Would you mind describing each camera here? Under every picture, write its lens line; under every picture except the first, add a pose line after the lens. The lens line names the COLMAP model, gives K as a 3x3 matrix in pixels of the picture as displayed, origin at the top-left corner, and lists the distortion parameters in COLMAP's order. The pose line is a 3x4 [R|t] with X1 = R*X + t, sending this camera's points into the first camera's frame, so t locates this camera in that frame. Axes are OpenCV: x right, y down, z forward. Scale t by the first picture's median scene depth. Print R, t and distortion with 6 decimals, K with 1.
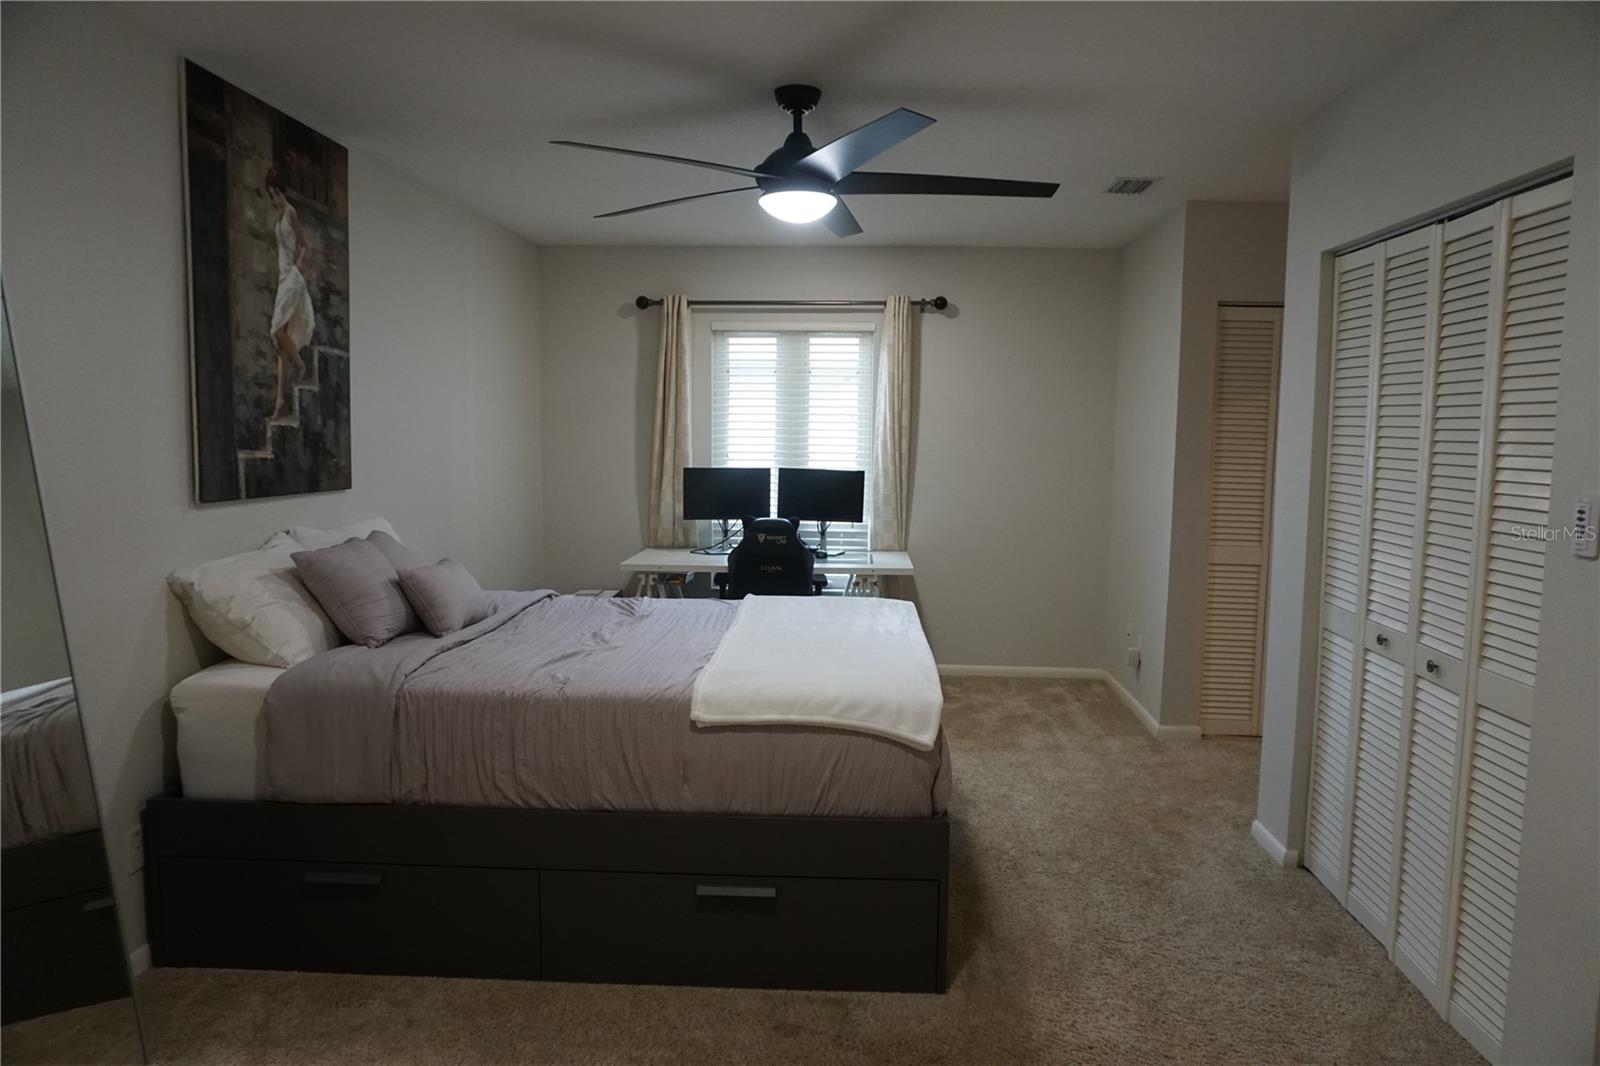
lens RADIAL K [[1068.1, 0, 800.6], [0, 1068.1, 533.0], [0, 0, 1]] dist [-0.055990, 0.042552]
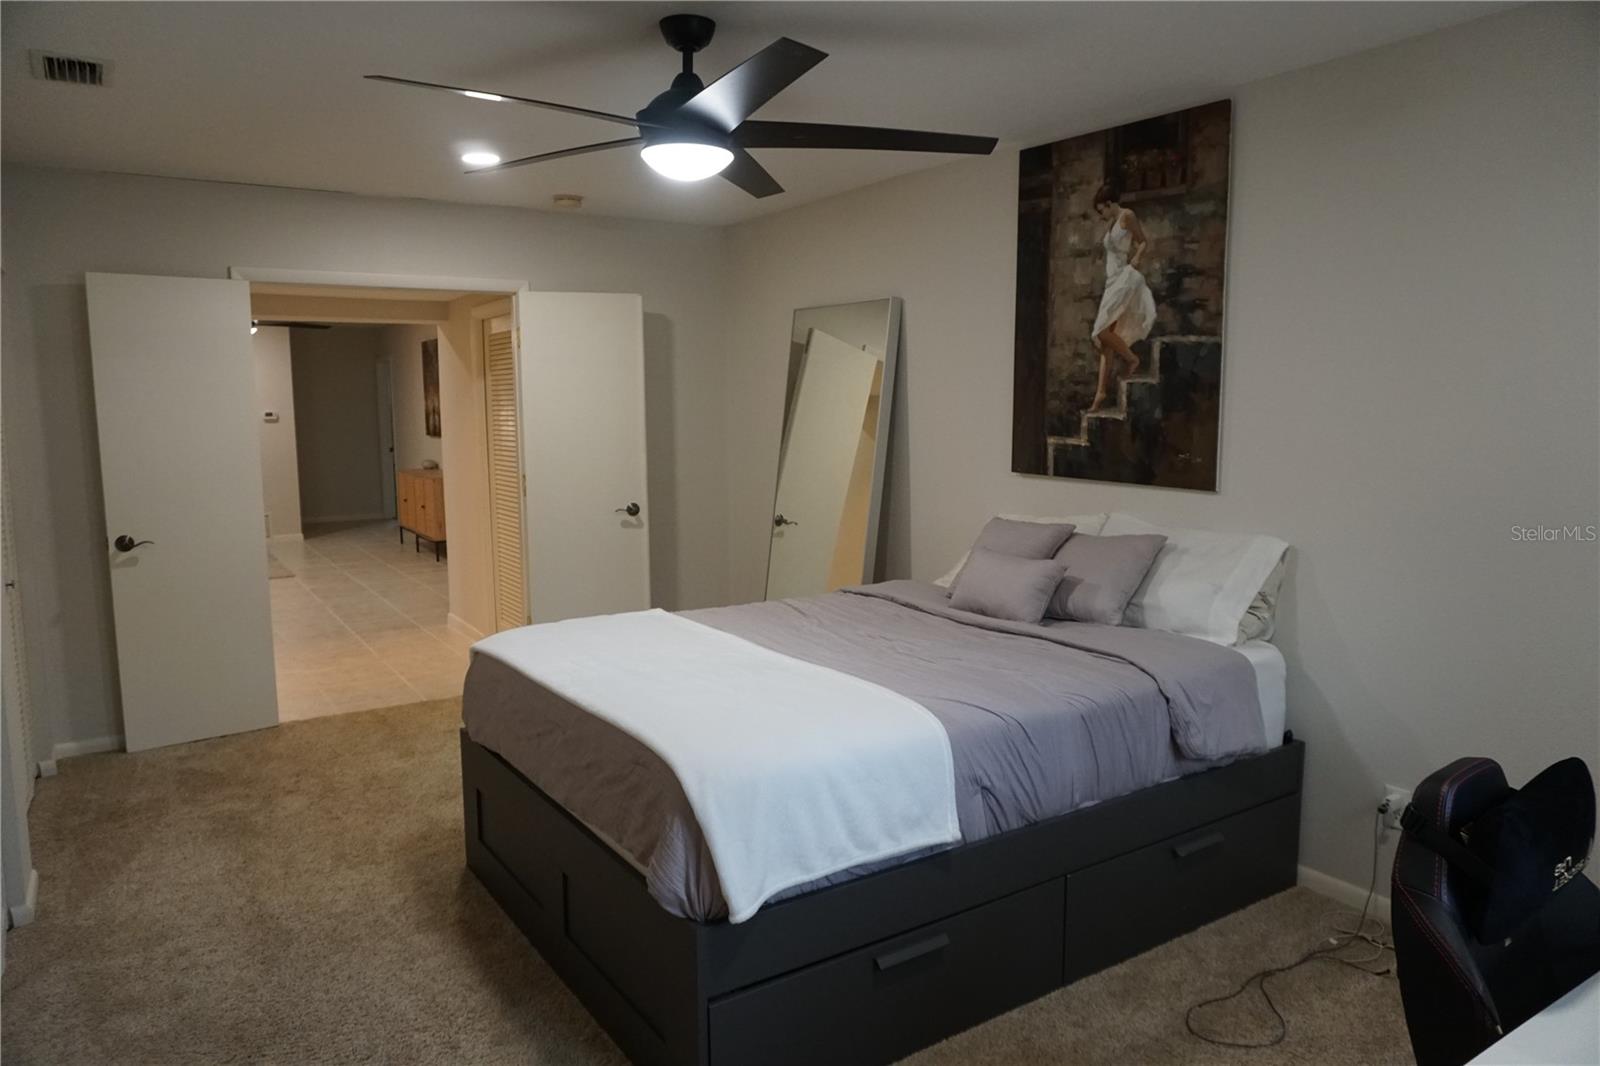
lens RADIAL K [[1068.1, 0, 800.6], [0, 1068.1, 533.0], [0, 0, 1]] dist [-0.055990, 0.042552]
pose [[-0.804822, 0.071500, -0.589194, 0.438433], [-0.059577, 0.977971, 0.200060, -0.191979], [0.590519, 0.196115, -0.782832, 1.751894]]
